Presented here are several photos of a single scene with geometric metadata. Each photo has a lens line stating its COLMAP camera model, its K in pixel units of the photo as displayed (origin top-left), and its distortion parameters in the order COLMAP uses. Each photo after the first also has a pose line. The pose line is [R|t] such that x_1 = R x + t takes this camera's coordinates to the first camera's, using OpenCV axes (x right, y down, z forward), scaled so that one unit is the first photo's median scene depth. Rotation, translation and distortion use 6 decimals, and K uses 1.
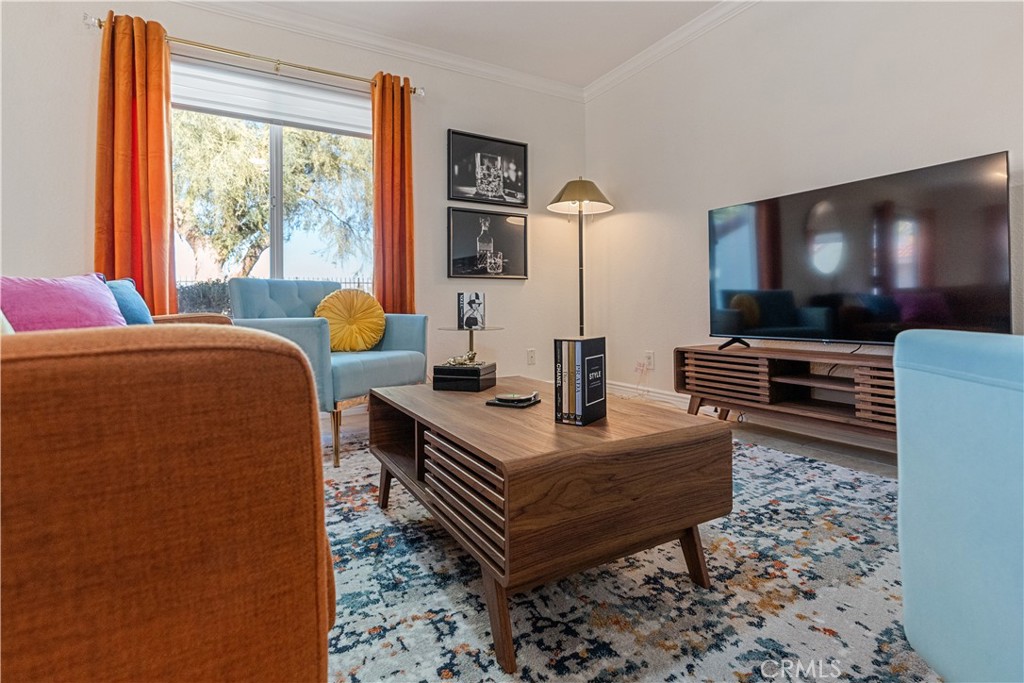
lens RADIAL K [[492.3, 0, 515.8], [0, 492.3, 308.1], [0, 0, 1]] dist [0.000743, 0.000188]
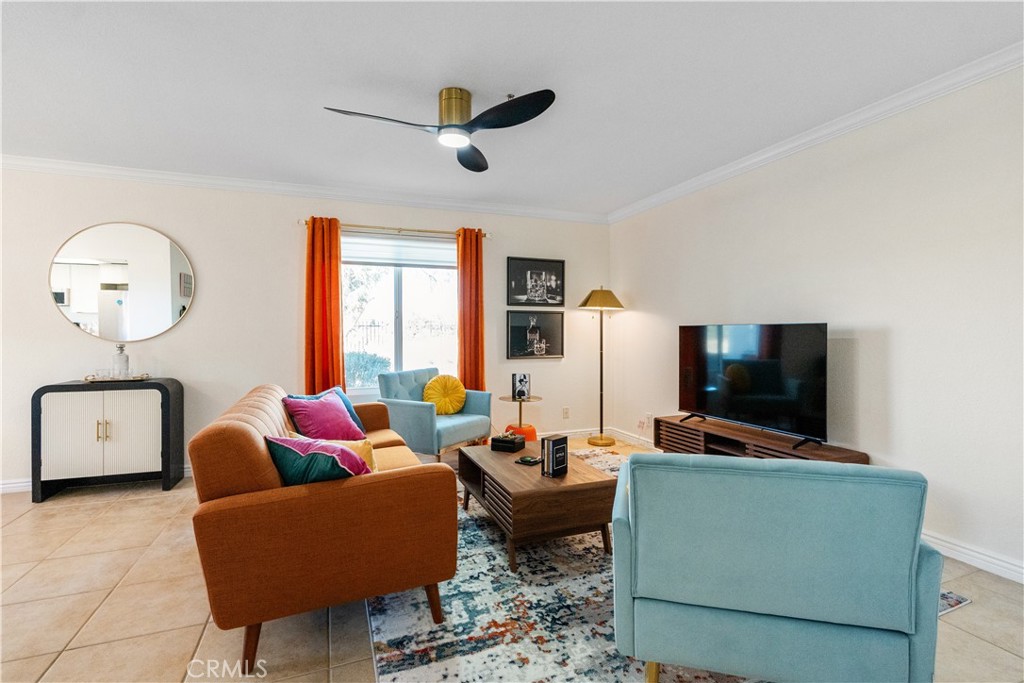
lens RADIAL K [[473.1, 0, 512.0], [0, 473.1, 341.5], [0, 0, 1]] dist [0.000954, 0.000027]
pose [[0.988064, 0.009065, -0.153778, 0.136357], [-0.006010, 0.999775, 0.020321, -0.209651], [0.153928, -0.019155, 0.987896, -0.568401]]
